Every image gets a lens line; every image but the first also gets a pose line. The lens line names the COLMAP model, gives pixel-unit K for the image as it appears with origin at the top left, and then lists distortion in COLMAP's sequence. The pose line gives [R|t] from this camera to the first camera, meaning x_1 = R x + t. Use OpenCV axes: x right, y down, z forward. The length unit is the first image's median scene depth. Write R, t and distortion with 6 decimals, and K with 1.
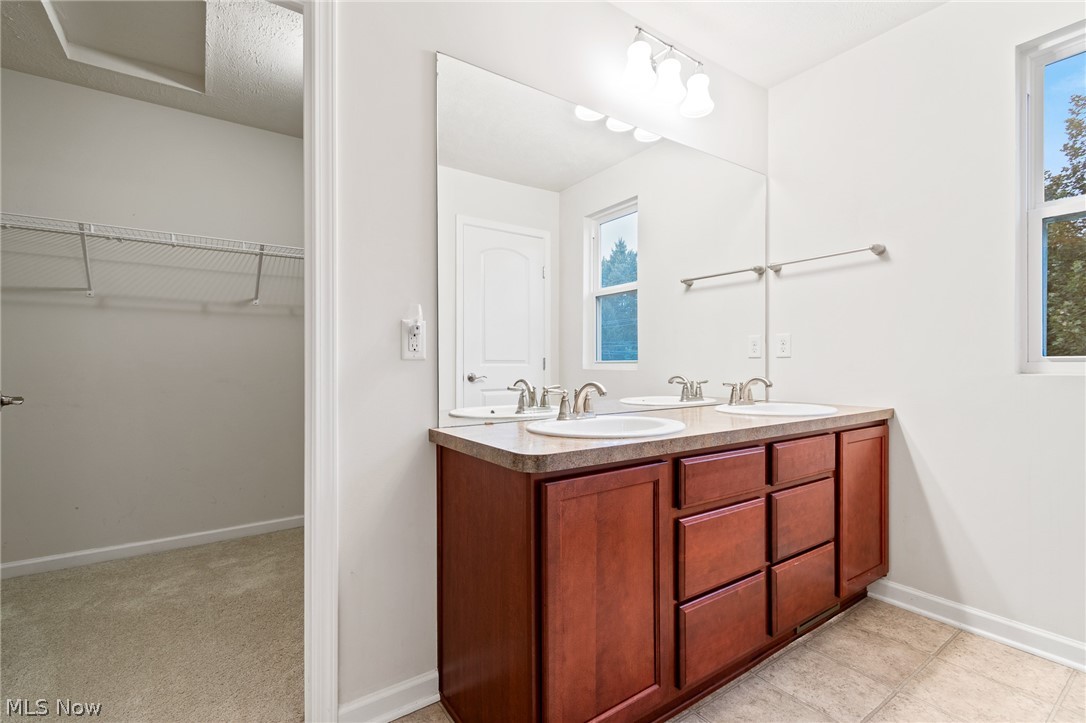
lens RADIAL K [[481.2, 0, 541.2], [0, 481.2, 363.9], [0, 0, 1]] dist [0.000649, -0.000160]
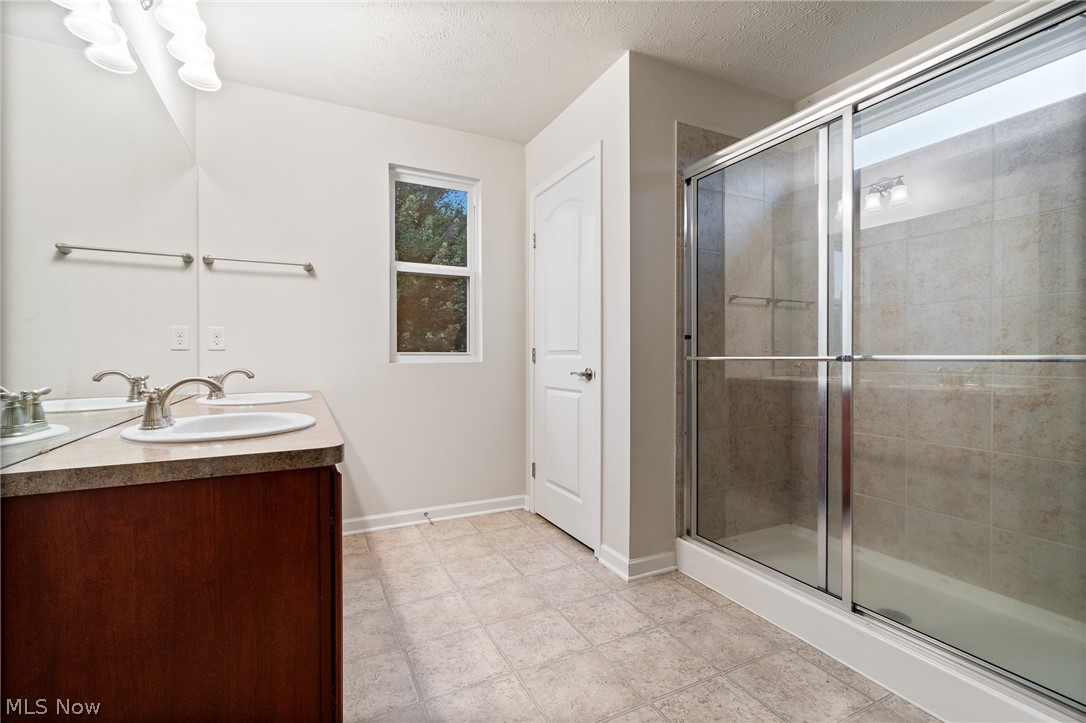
lens RADIAL K [[477.6, 0, 524.4], [0, 477.6, 362.4], [0, 0, 1]] dist [0.000283, -0.000023]
pose [[0.169373, -0.007017, 0.985527, -0.500700], [0.001676, 0.999975, 0.006832, 0.007852], [-0.985551, 0.000494, 0.169380, 0.248834]]
